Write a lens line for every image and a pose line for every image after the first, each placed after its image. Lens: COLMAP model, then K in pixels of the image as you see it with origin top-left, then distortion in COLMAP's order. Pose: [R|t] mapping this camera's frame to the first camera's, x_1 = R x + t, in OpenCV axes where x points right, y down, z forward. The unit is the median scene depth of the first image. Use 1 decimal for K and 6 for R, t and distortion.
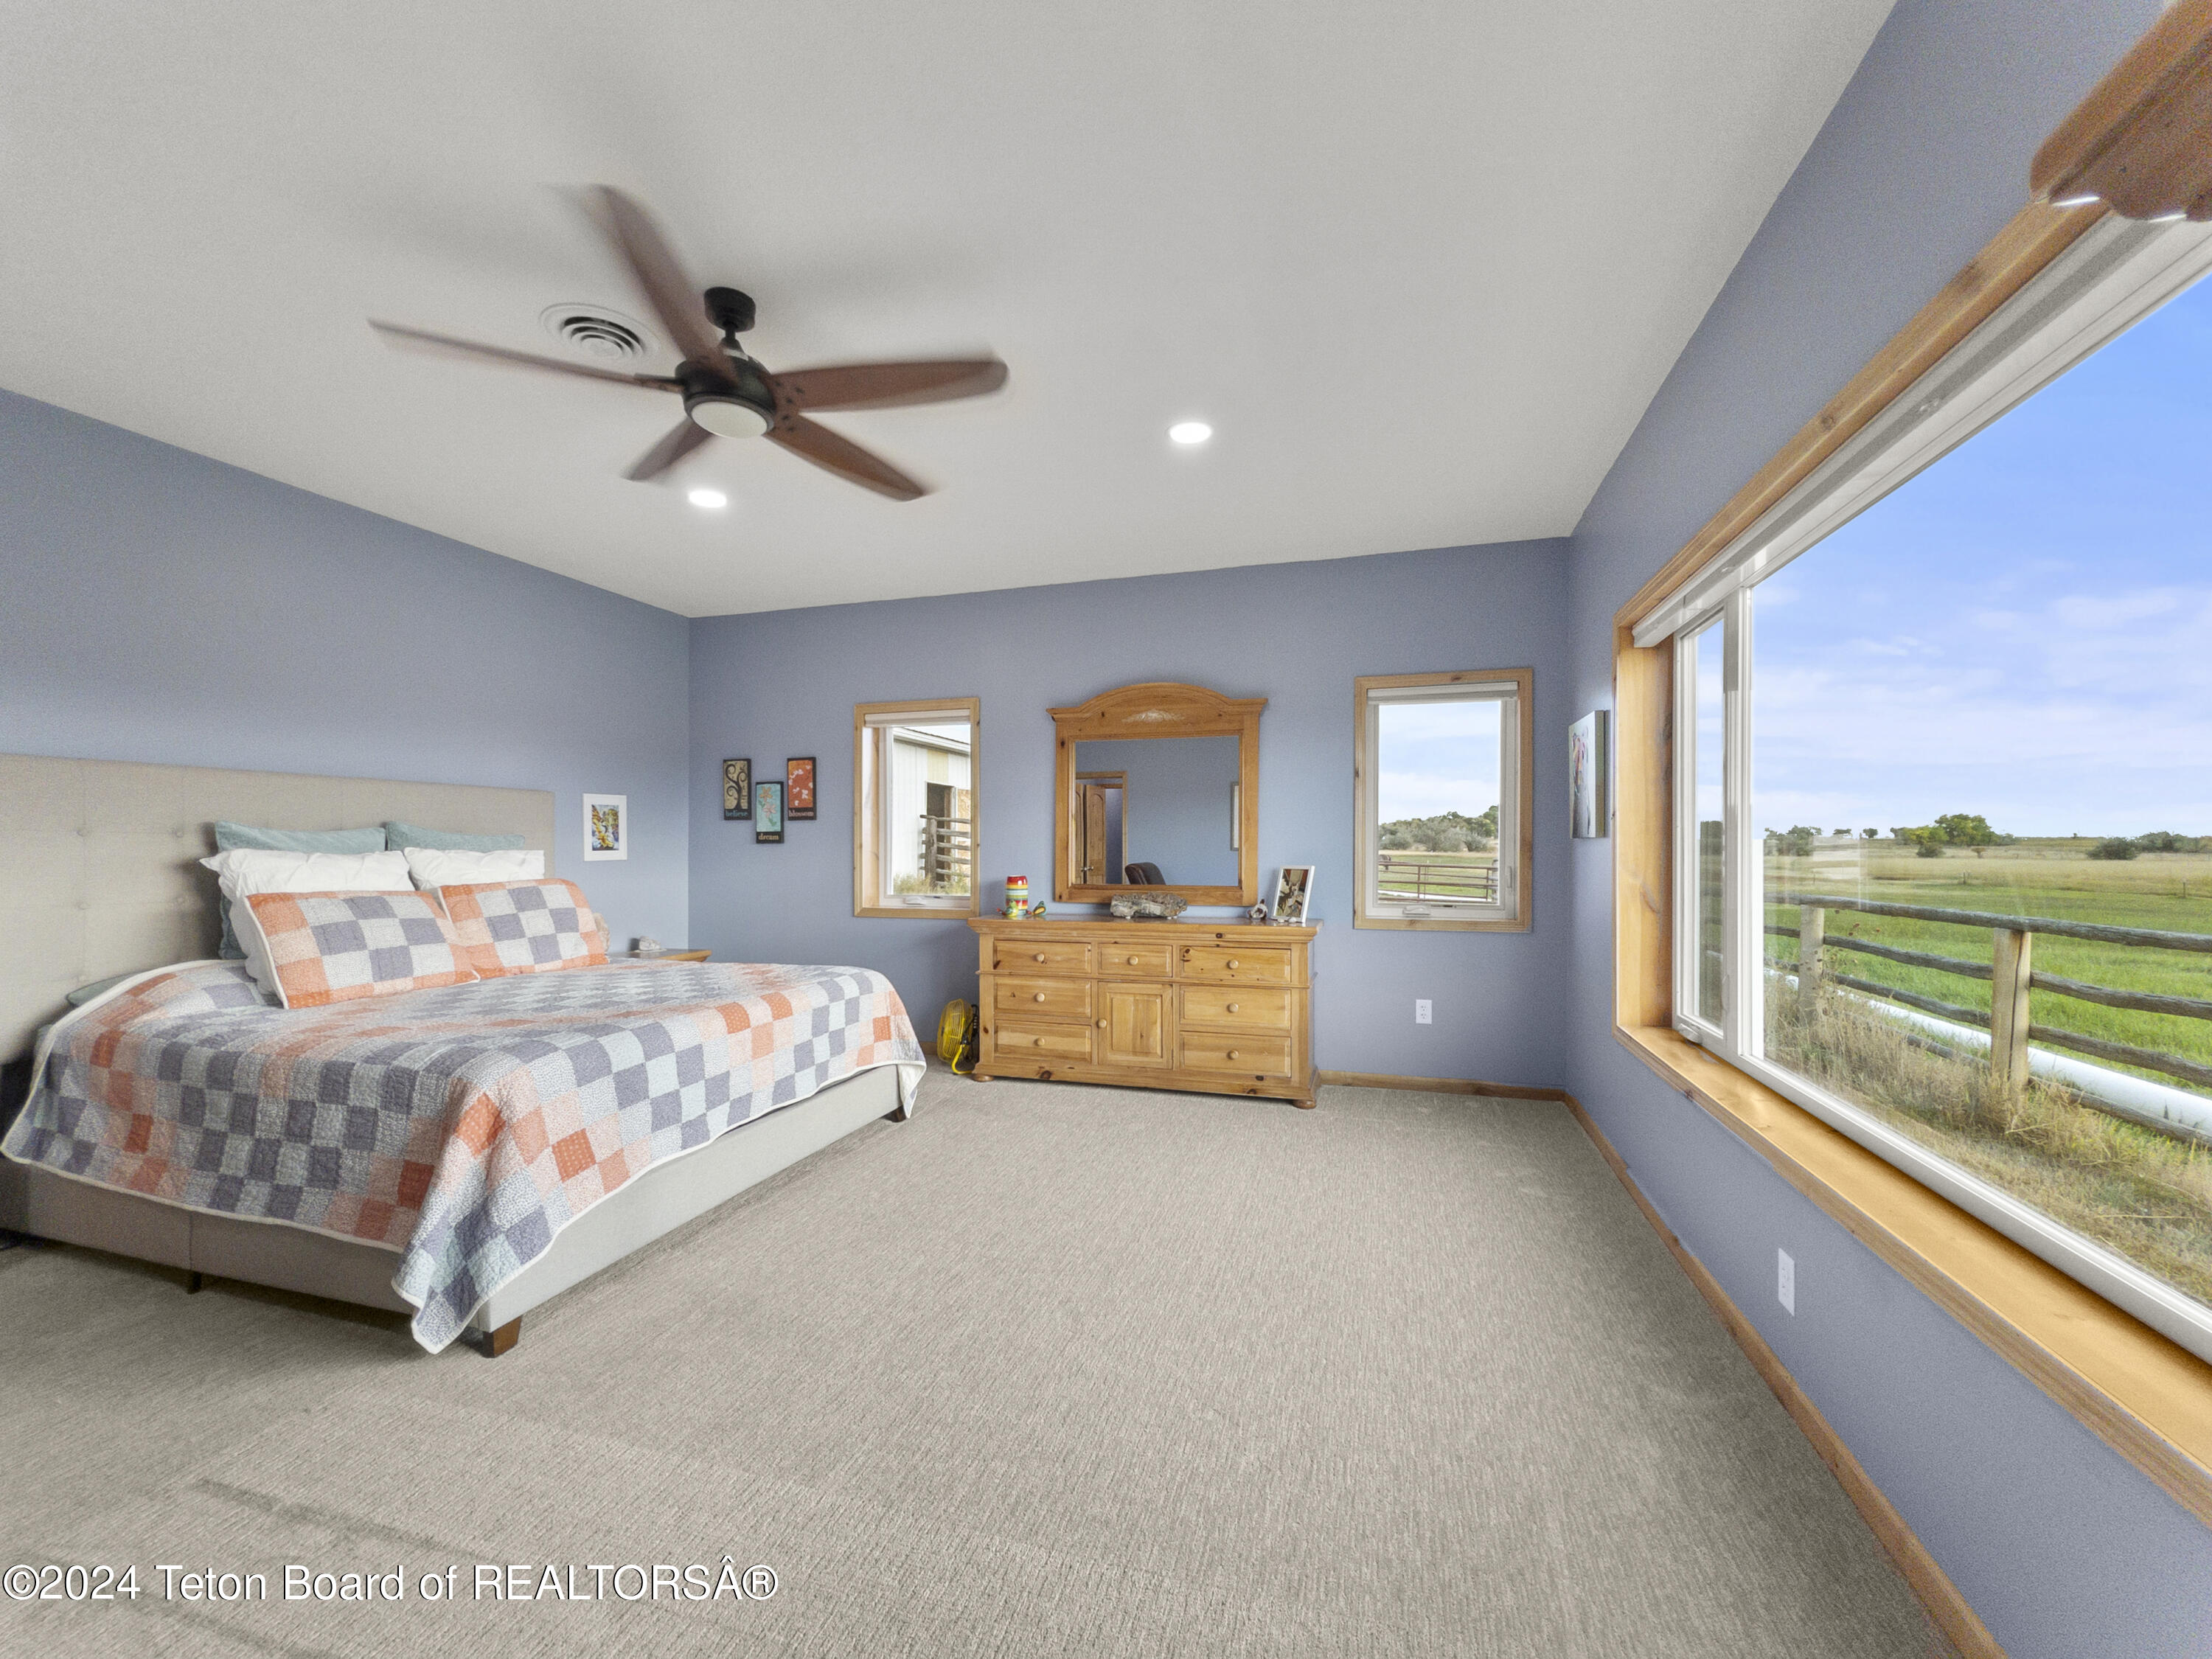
lens RADIAL K [[891.1, 0, 1089.8], [0, 891.1, 844.5], [0, 0, 1]] dist [-0.001853, 0.000491]
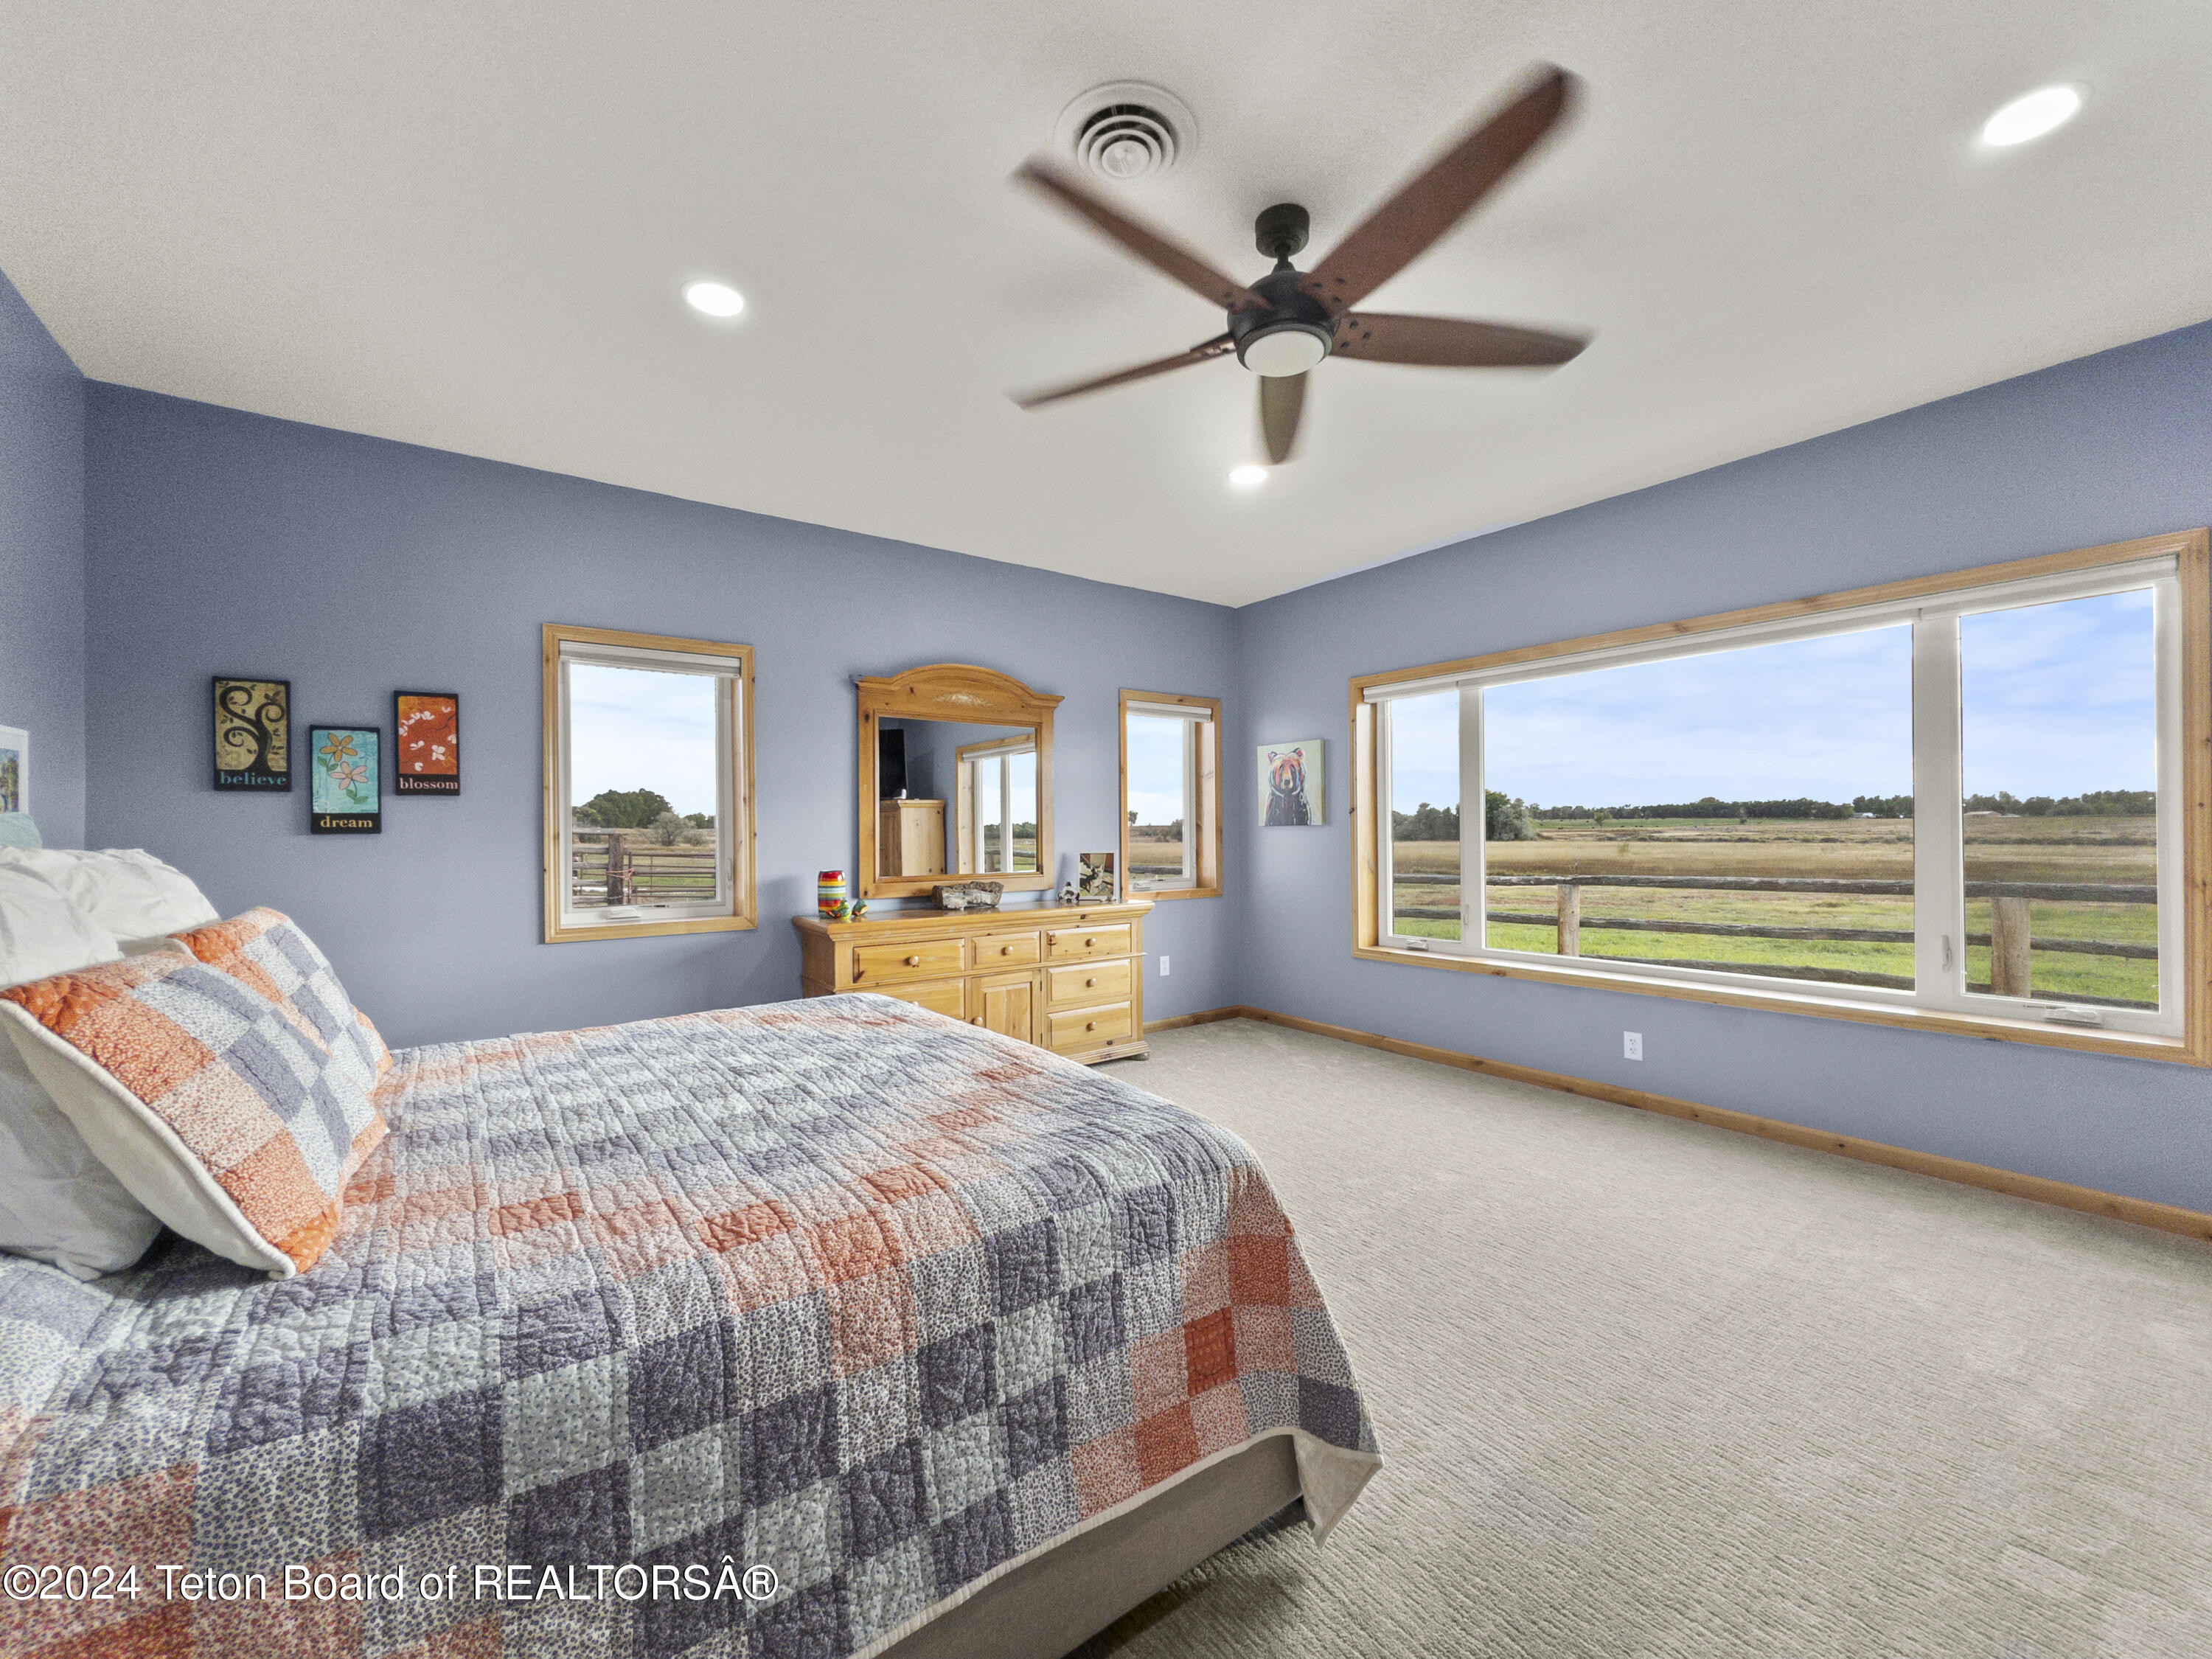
lens RADIAL K [[891.1, 0, 1088.3], [0, 891.1, 834.8], [0, 0, 1]] dist [-0.001853, 0.000491]
pose [[0.596287, -0.006150, 0.802748, -0.679383], [0.007403, 0.999970, 0.002162, 0.002137], [-0.802737, 0.004654, 0.596315, 0.347767]]
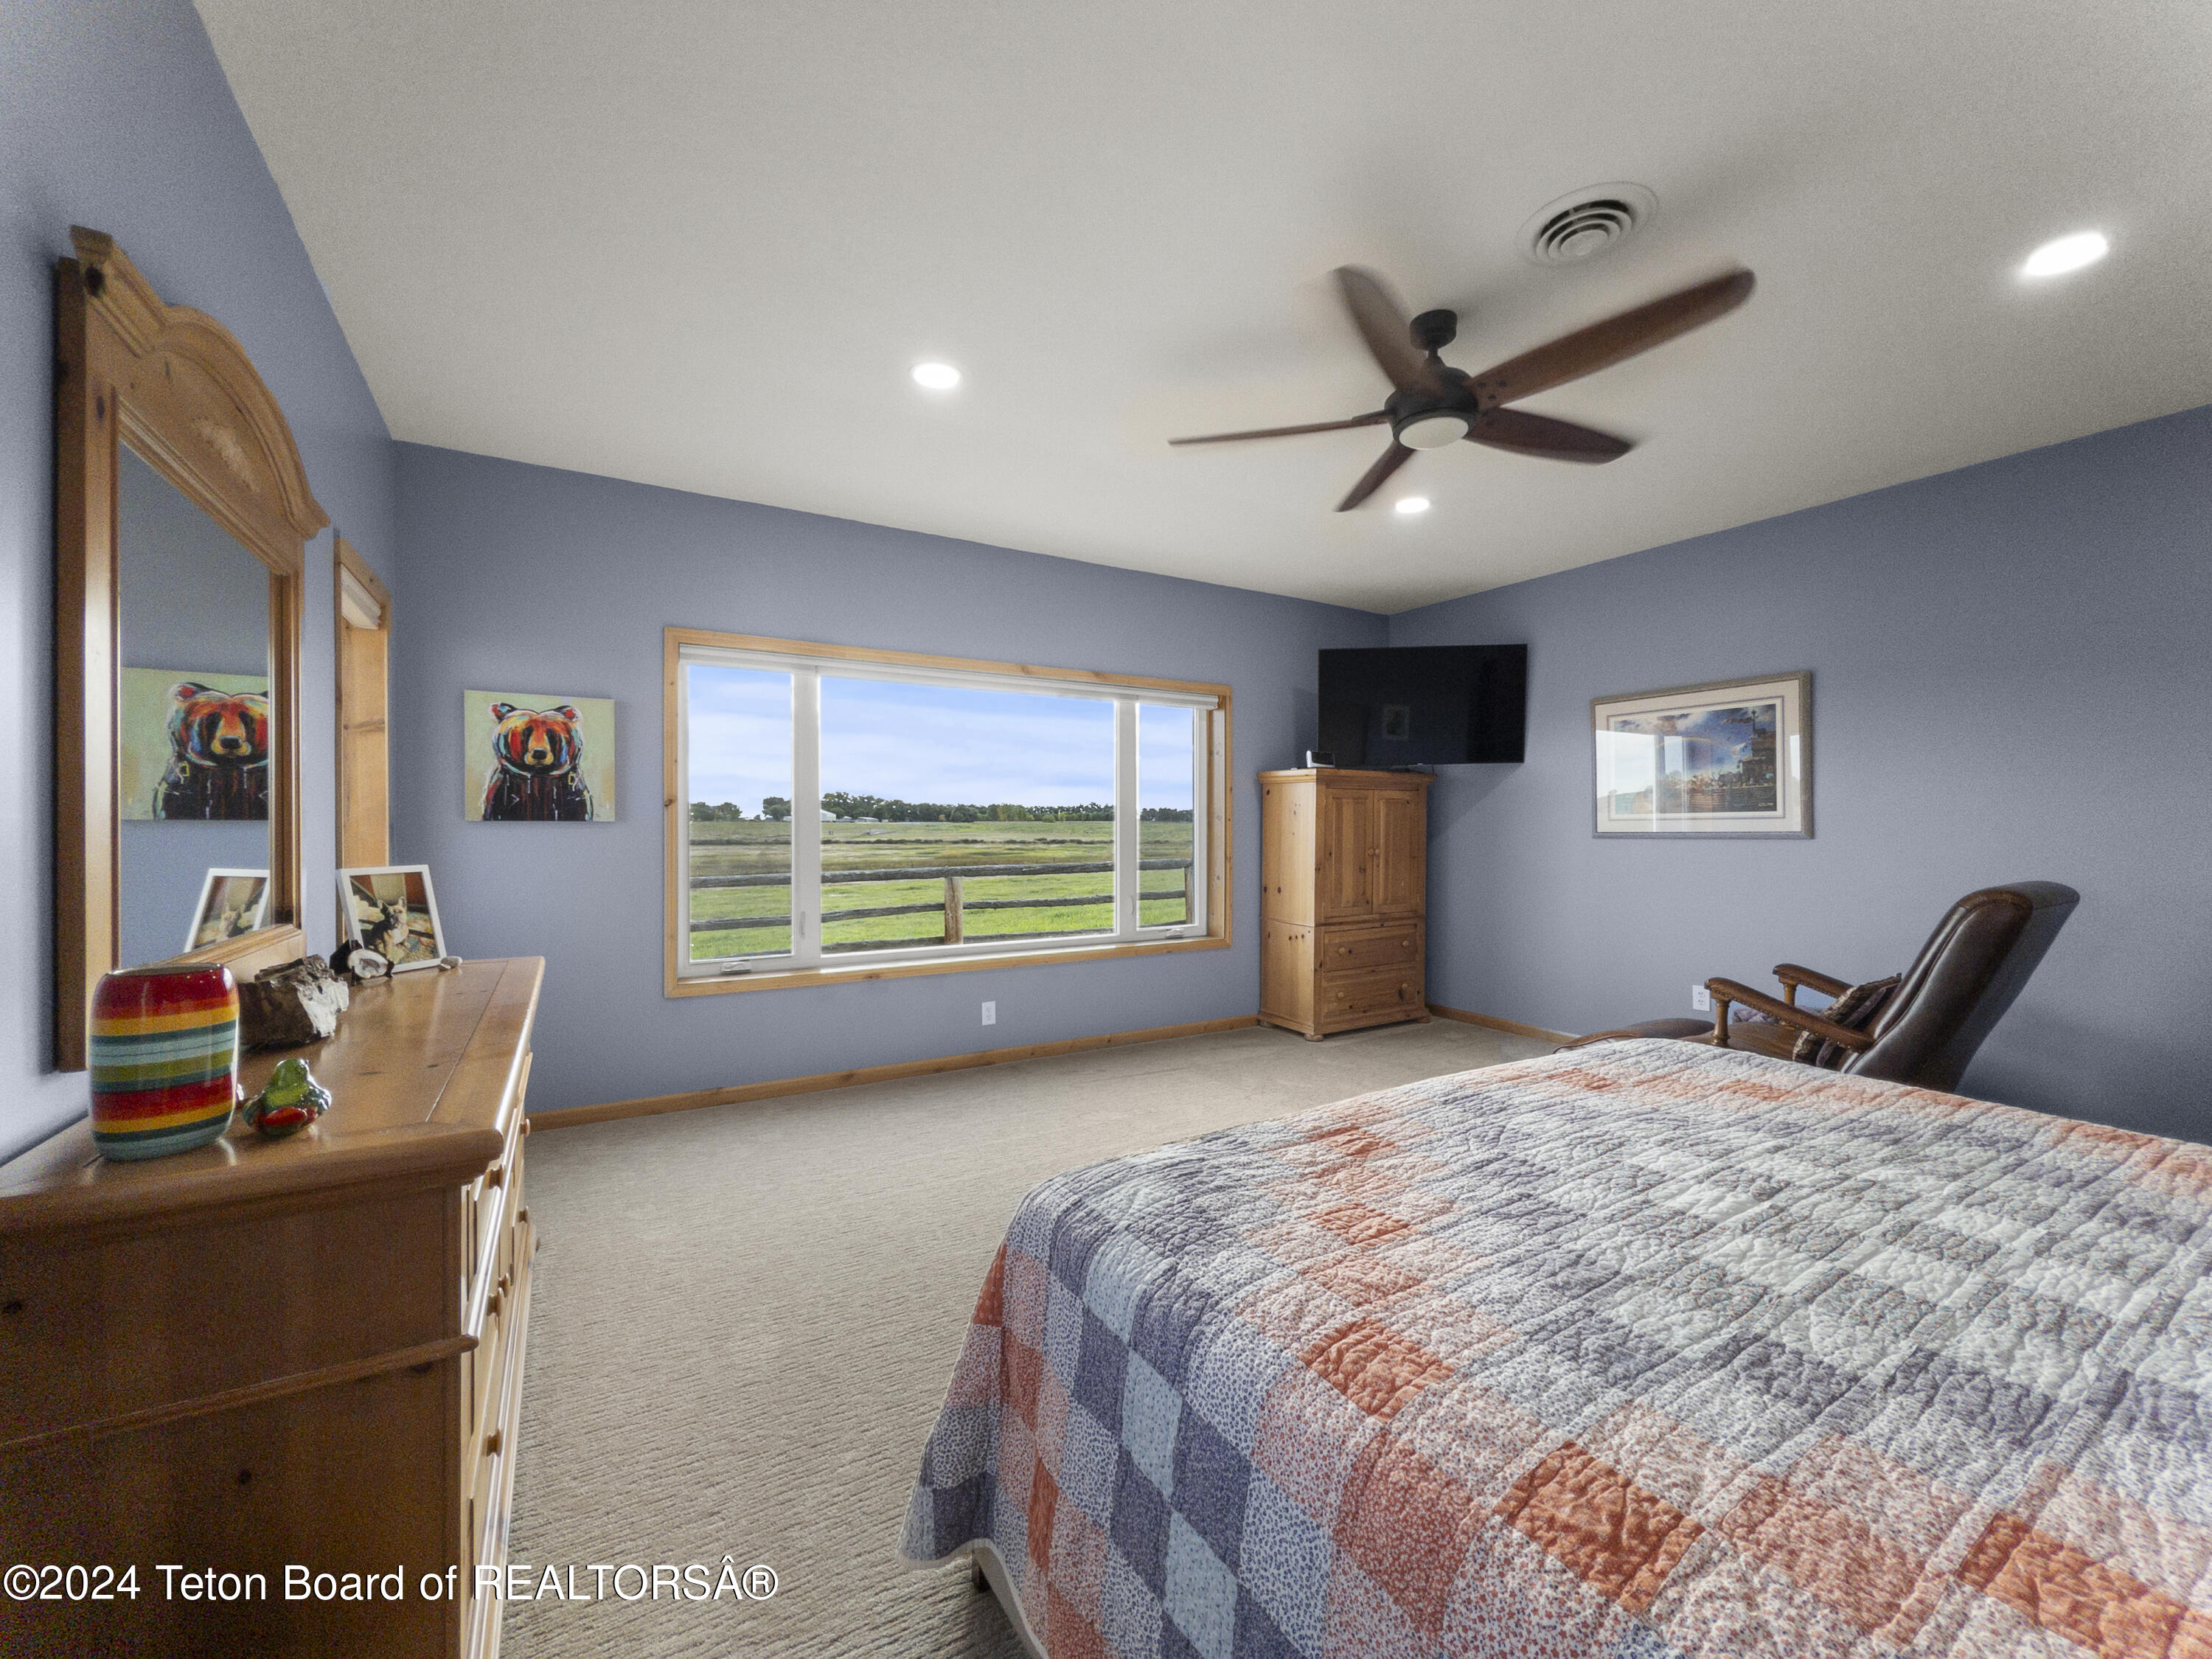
lens RADIAL K [[891.1, 0, 1114.1], [0, 891.1, 827.8], [0, 0, 1]] dist [-0.001853, 0.000491]
pose [[-0.759993, 0.001419, 0.649930, -0.447404], [0.000657, 0.999999, -0.001414, 0.001588], [-0.649931, -0.000647, -0.759993, 1.135134]]
